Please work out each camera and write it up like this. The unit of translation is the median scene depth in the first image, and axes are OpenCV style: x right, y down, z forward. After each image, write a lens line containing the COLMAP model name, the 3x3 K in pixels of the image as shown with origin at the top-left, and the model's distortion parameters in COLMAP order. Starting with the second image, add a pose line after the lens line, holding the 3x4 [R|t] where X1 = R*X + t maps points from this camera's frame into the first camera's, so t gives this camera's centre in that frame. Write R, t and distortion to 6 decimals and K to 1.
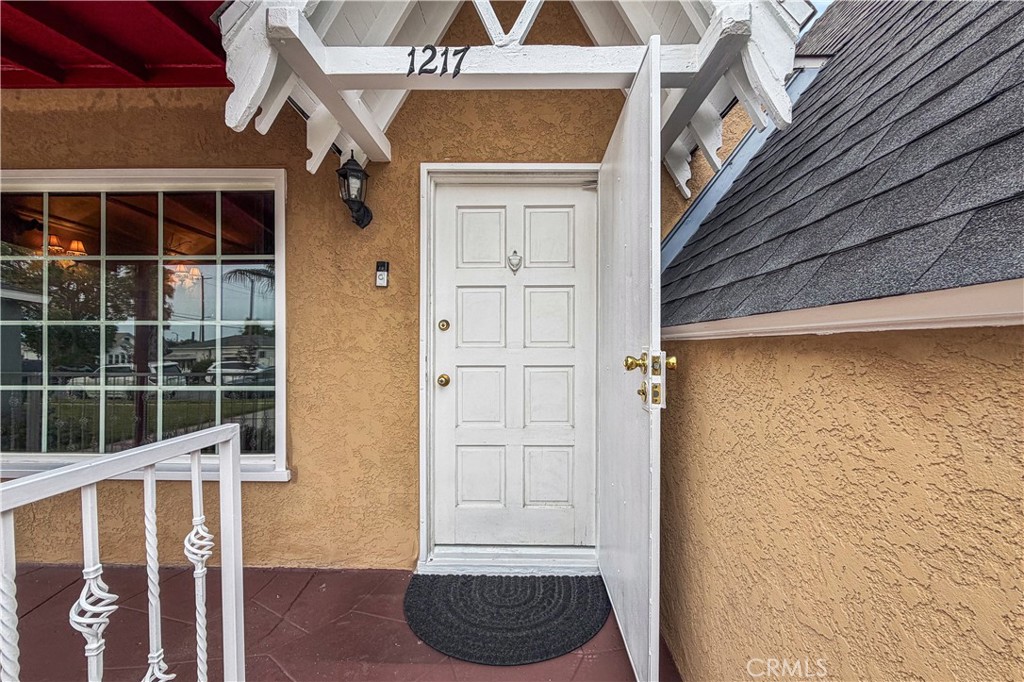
lens RADIAL K [[413.3, 0, 513.6], [0, 413.3, 350.5], [0, 0, 1]] dist [0.003995, 0.000372]
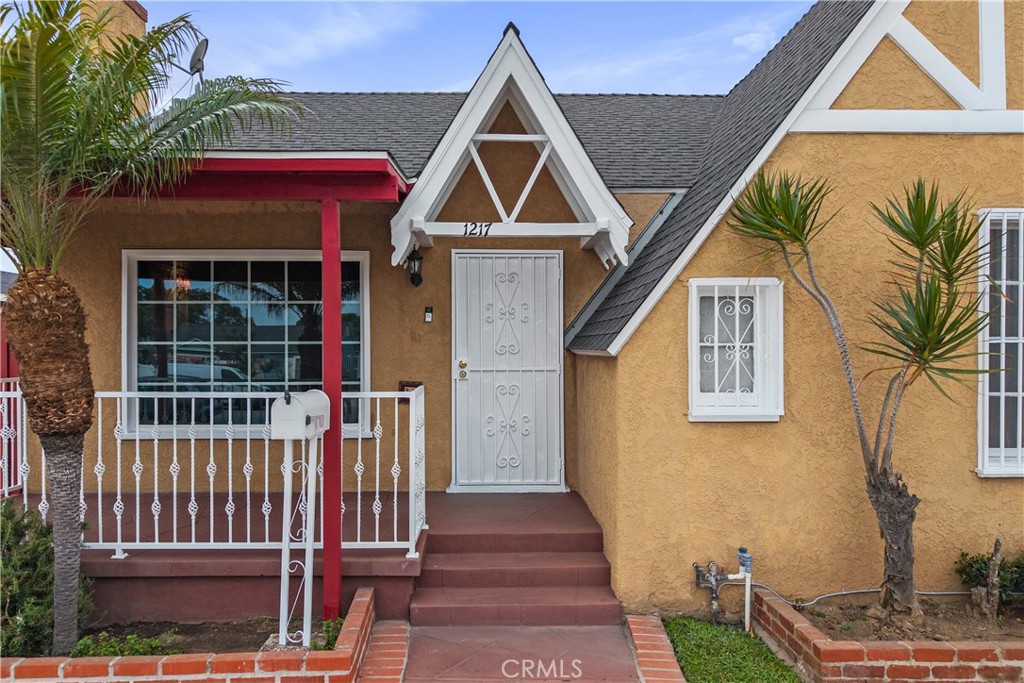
lens RADIAL K [[720.3, 0, 494.3], [0, 720.3, 351.0], [0, 0, 1]] dist [0.007650, -0.033319]
pose [[0.999027, -0.002073, 0.044065, -0.178563], [0.002674, 0.999904, -0.013600, 0.006354], [-0.044032, 0.013705, 0.998936, -1.934233]]
